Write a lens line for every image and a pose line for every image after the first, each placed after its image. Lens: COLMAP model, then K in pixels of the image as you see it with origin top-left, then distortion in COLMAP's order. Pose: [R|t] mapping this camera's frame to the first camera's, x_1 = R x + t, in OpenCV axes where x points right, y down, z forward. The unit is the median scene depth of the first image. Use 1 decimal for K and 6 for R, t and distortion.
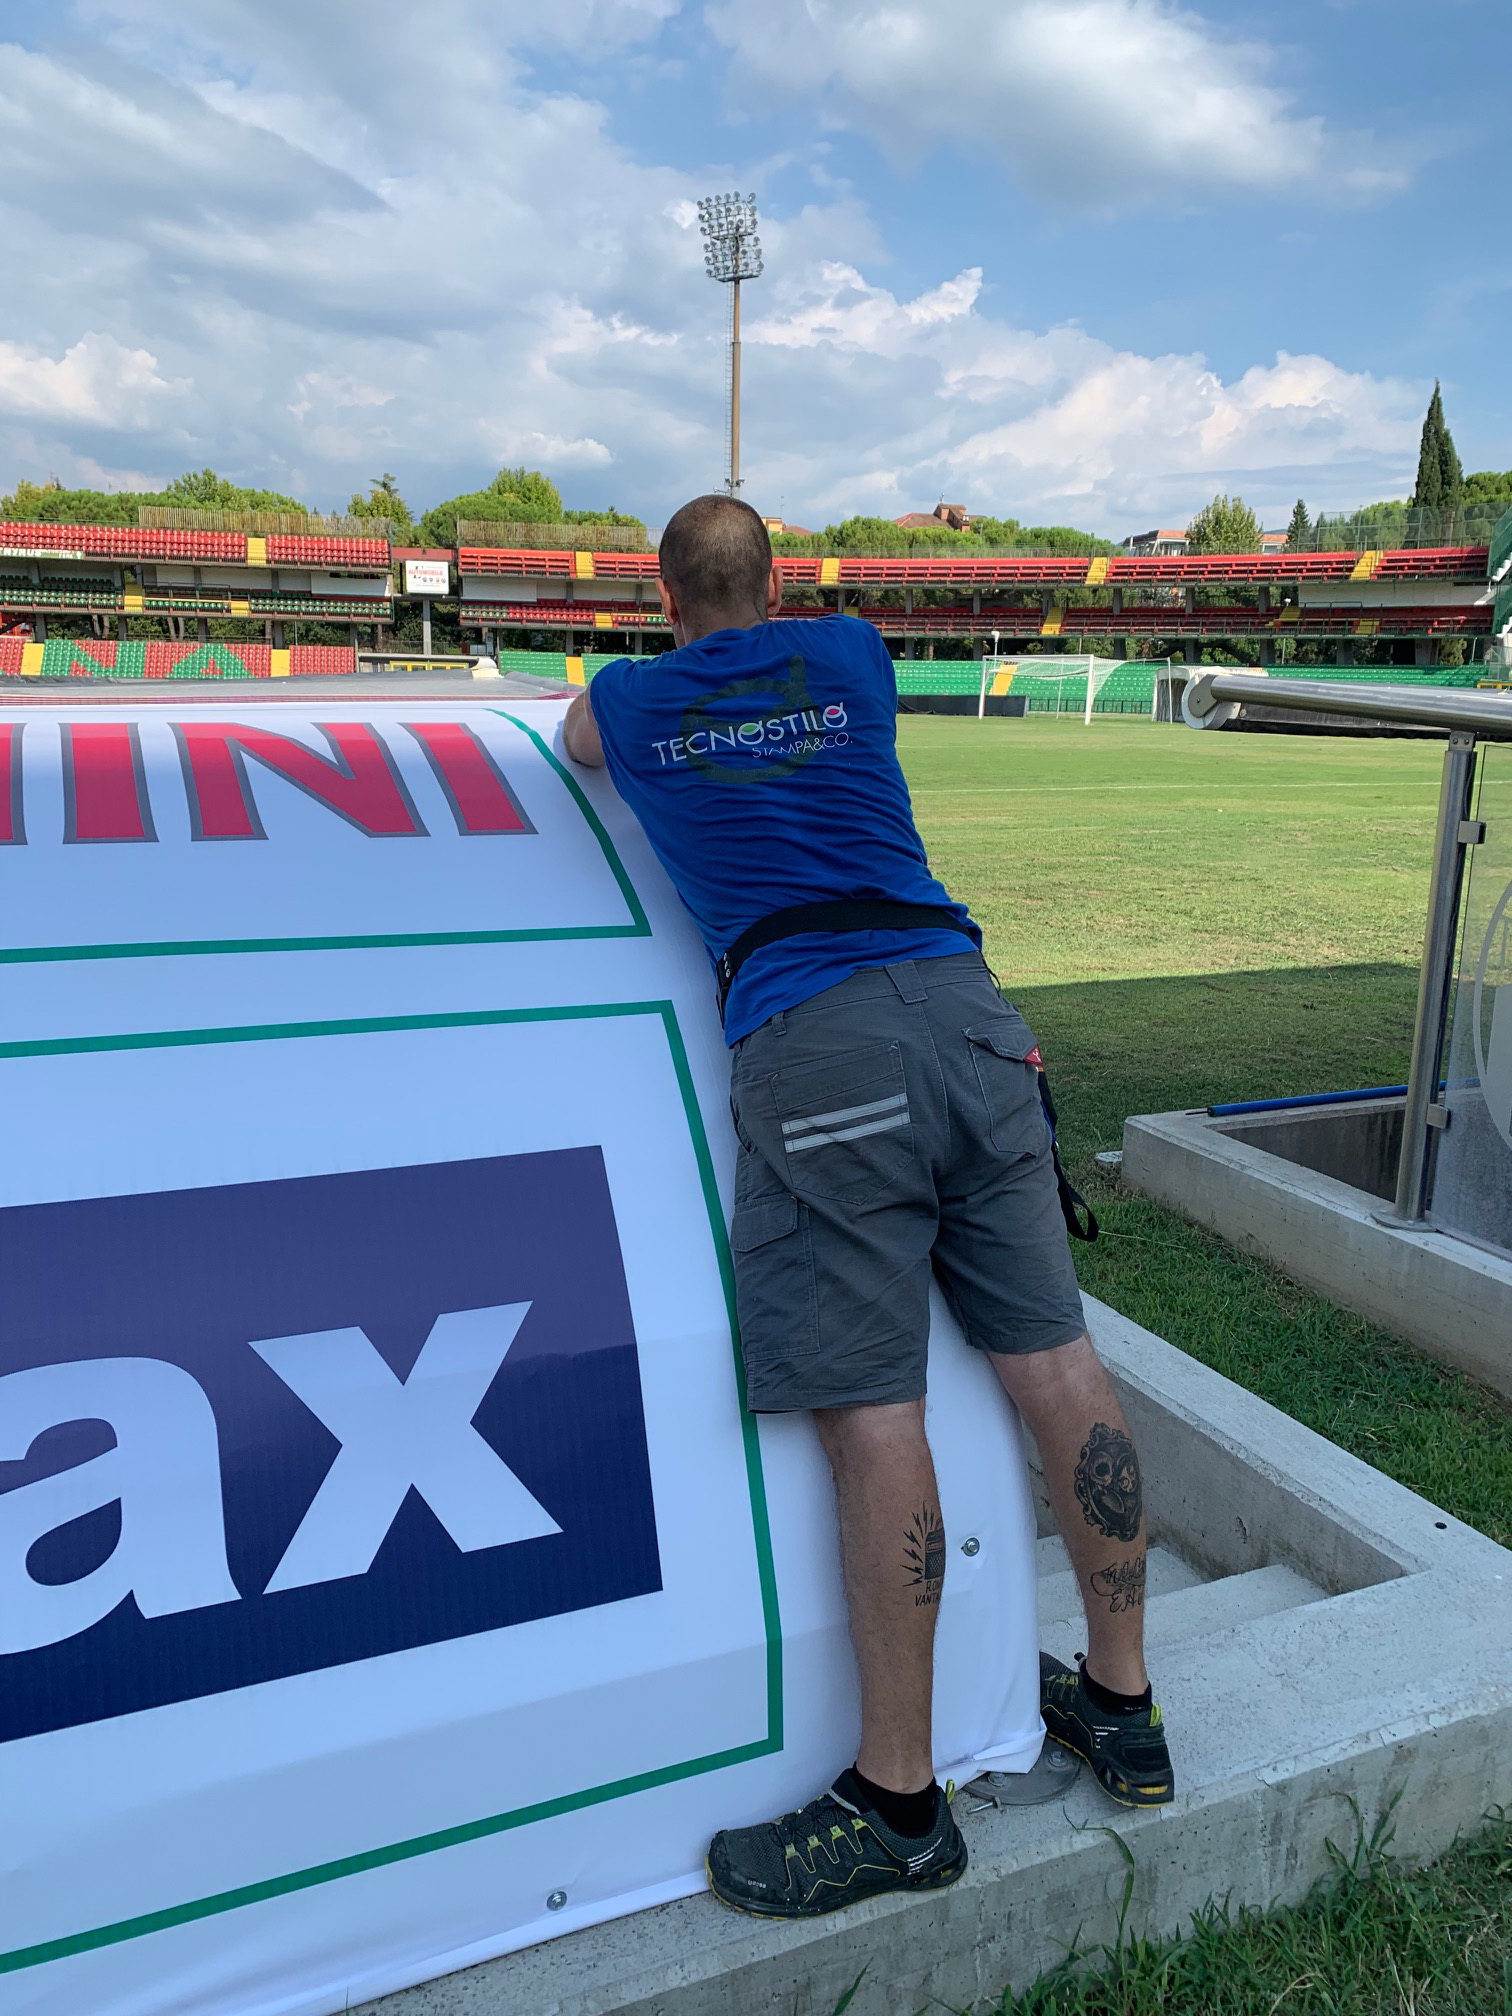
lens RADIAL K [[1531.5, 0, 756.0], [0, 1531.5, 1008.0], [0, 0, 1]] dist [0.087044, -0.161486]
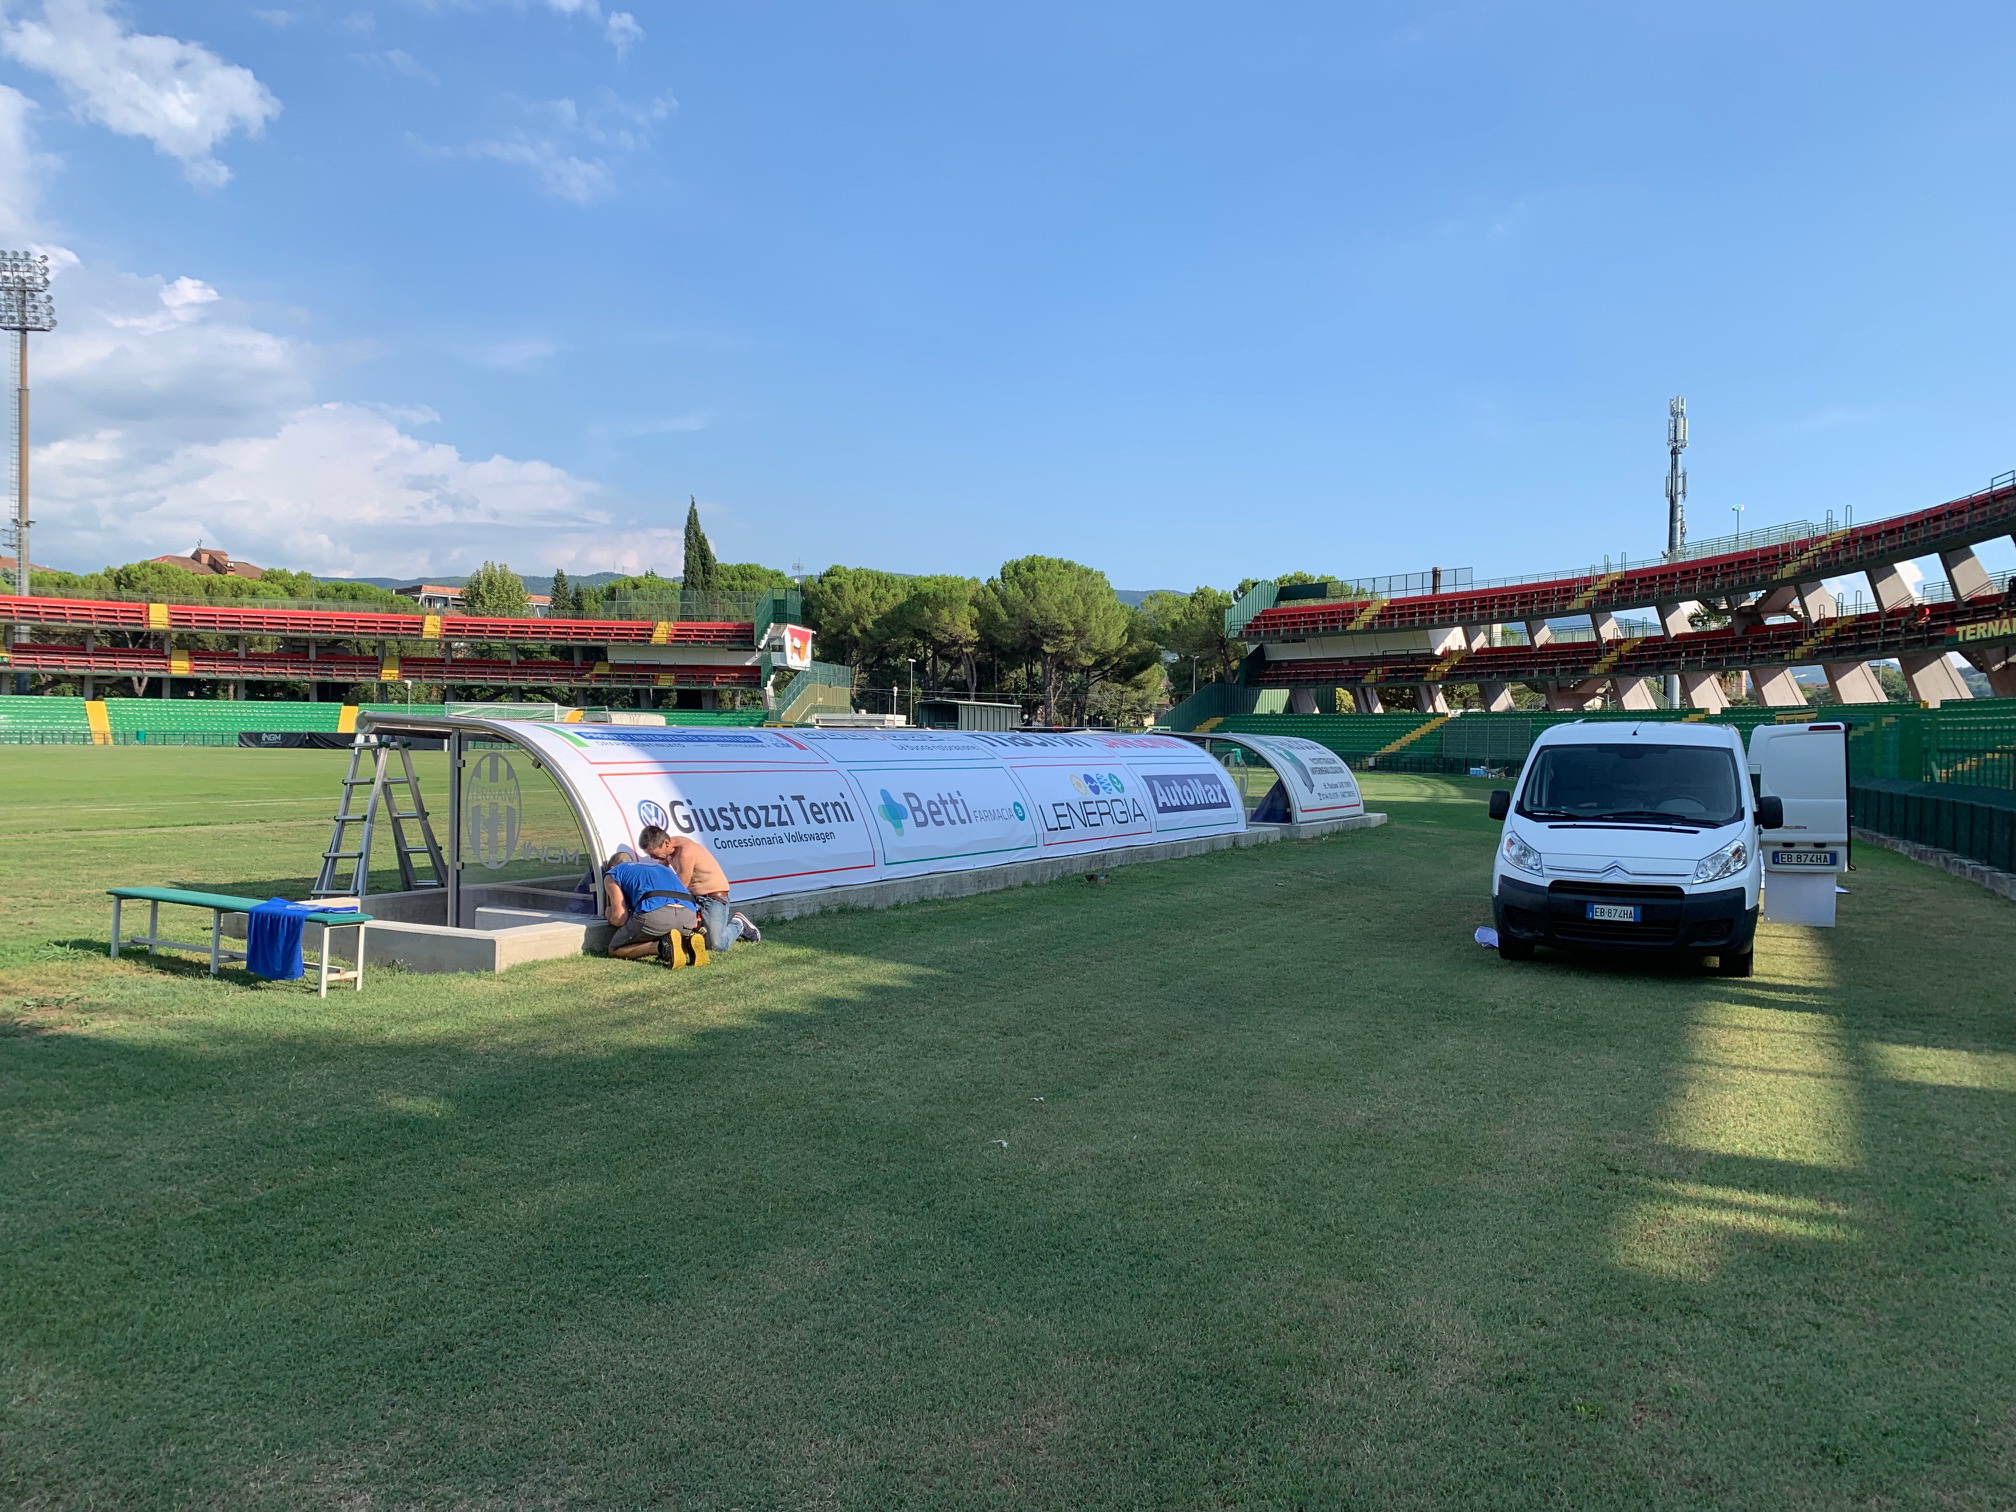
lens RADIAL K [[1514.9, 0, 977.3], [0, 1514.9, 727.8], [0, 0, 1]] dist [0.085100, -0.046411]
pose [[0.802113, -0.005445, 0.597147, -0.128126], [0.125723, 0.979086, -0.159948, 0.020629], [-0.583788, 0.203372, 0.786023, -0.104380]]
